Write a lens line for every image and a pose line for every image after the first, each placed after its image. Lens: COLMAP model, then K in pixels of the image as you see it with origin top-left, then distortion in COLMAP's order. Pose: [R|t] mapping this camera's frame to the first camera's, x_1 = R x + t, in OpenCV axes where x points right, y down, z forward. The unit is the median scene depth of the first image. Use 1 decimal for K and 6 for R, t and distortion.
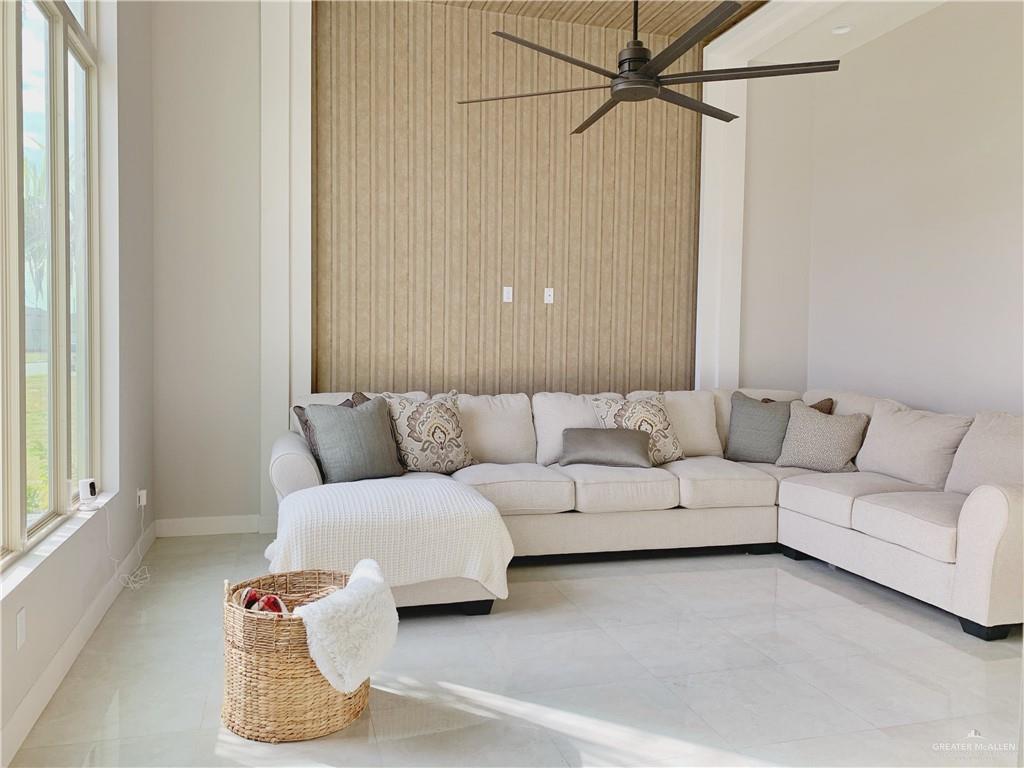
lens RADIAL K [[750.6, 0, 512.0], [0, 750.6, 384.0], [0, 0, 1]] dist [0.075978, 0.000077]
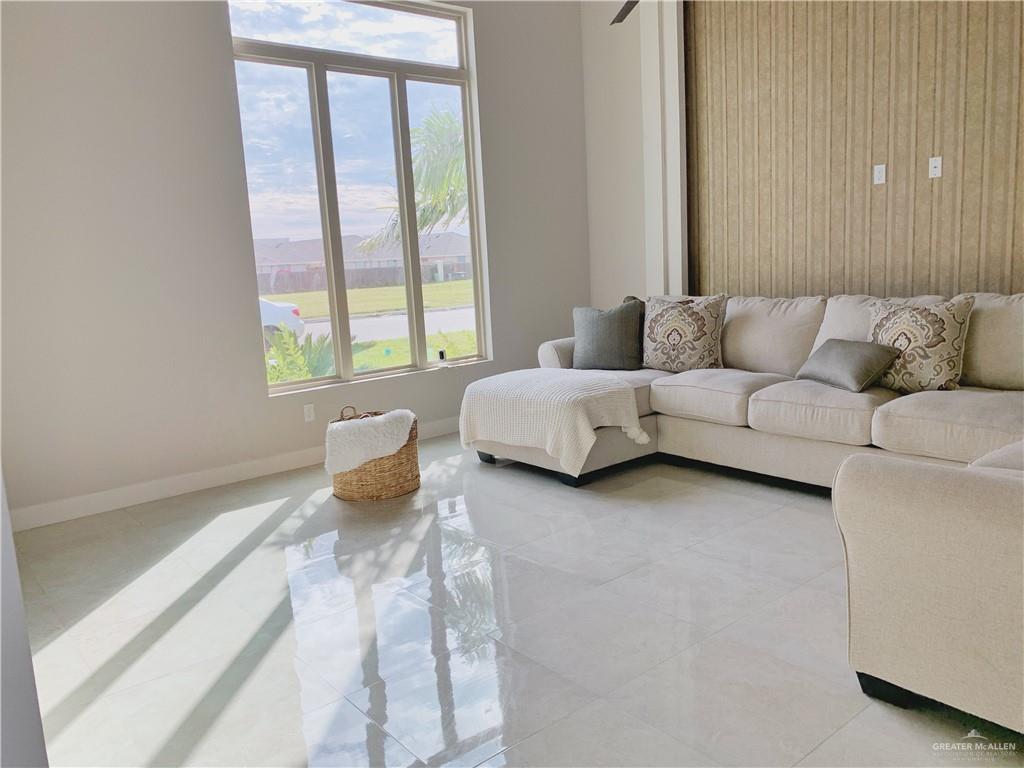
lens RADIAL K [[791.1, 0, 512.0], [0, 791.1, 384.0], [0, 0, 1]] dist [-0.003659, -0.003877]
pose [[0.382687, 0.107066, -0.917654, 0.678836], [0.022895, 0.991858, 0.125271, -0.009214], [0.923595, -0.068949, 0.377120, 0.291630]]
